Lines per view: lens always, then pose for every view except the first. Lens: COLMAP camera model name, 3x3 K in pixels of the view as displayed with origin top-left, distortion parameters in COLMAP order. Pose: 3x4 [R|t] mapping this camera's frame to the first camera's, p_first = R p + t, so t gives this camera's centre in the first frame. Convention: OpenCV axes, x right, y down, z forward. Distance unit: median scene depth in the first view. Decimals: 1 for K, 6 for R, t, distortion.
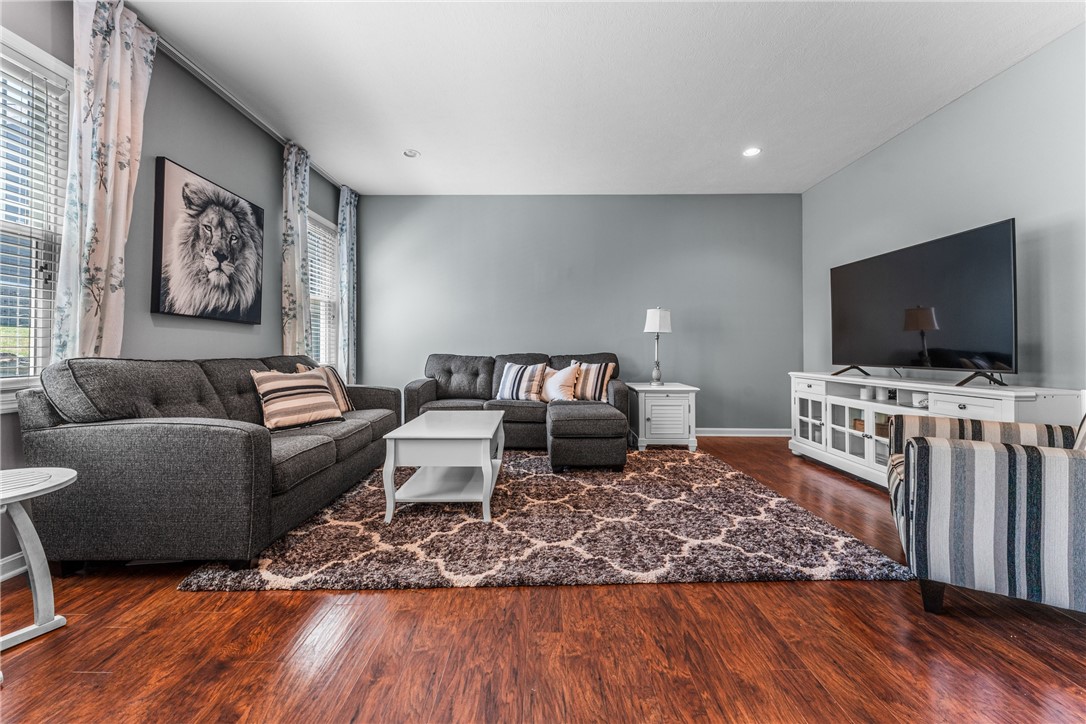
lens RADIAL K [[435.9, 0, 539.6], [0, 435.9, 344.8], [0, 0, 1]] dist [0.002859, -0.000589]
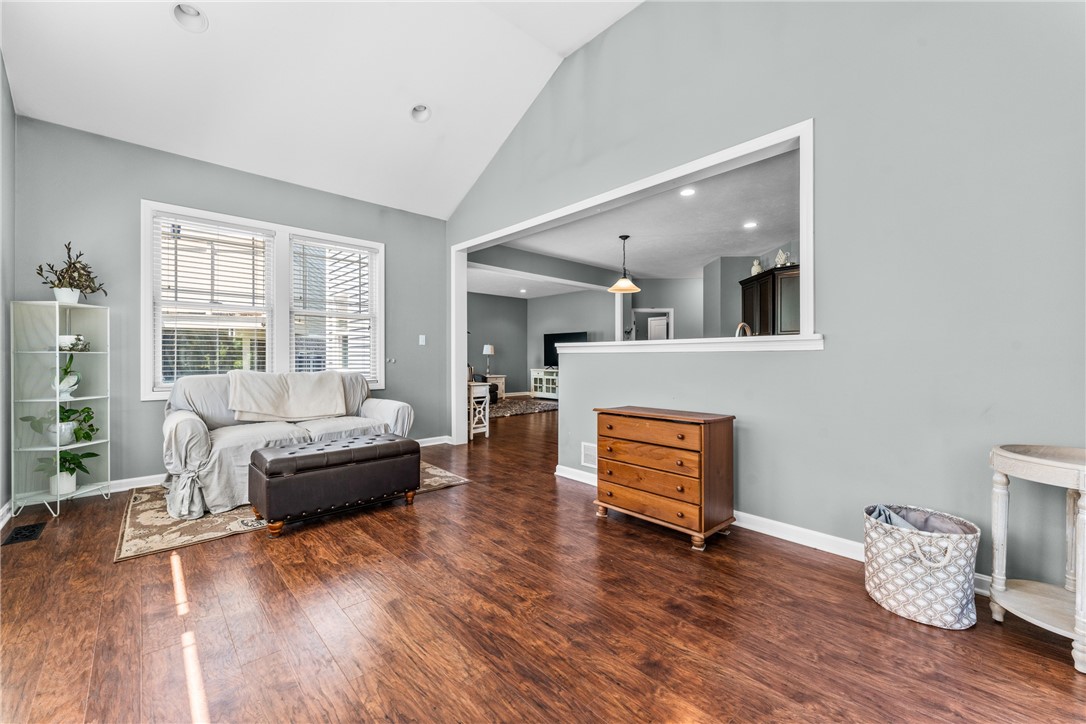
lens RADIAL K [[435.9, 0, 543.2], [0, 435.9, 355.9], [0, 0, 1]] dist [0.002859, -0.000589]
pose [[0.721745, 0.001917, 0.692156, -1.668358], [-0.008830, 0.999940, 0.006438, -0.051529], [-0.692102, -0.010758, 0.721719, -1.373801]]
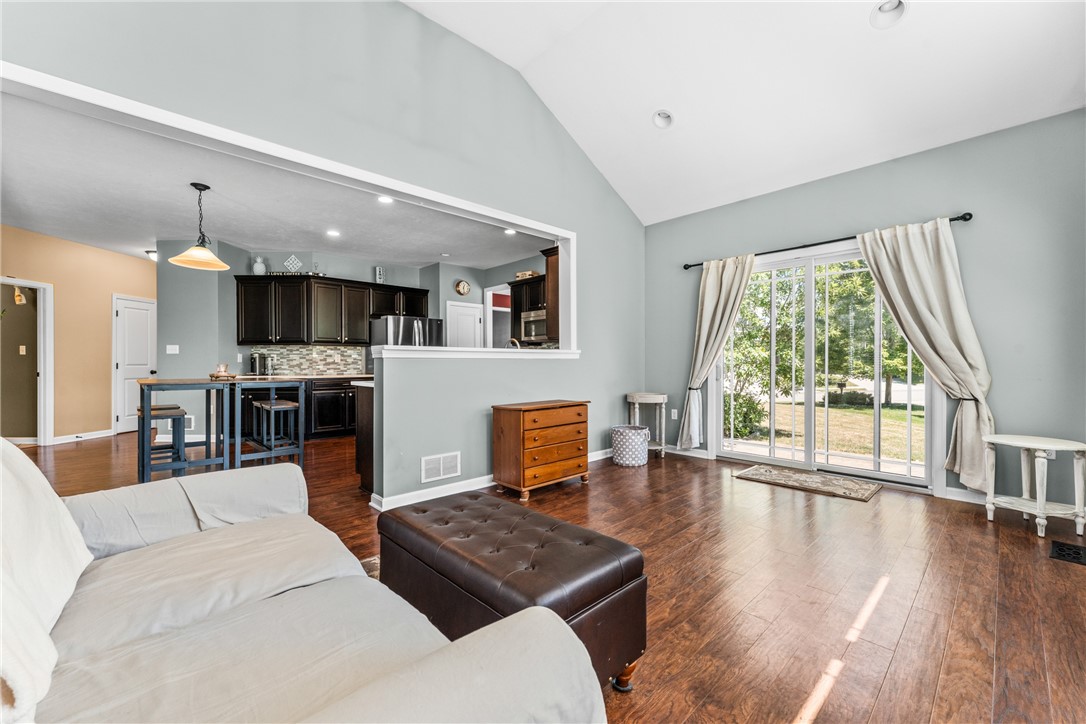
lens RADIAL K [[435.9, 0, 538.8], [0, 435.9, 364.3], [0, 0, 1]] dist [0.002859, -0.000589]
pose [[-0.696054, -0.002800, 0.717984, -1.728620], [-0.007348, 0.999968, -0.003224, -0.037201], [-0.717952, -0.007520, -0.696052, -0.067183]]
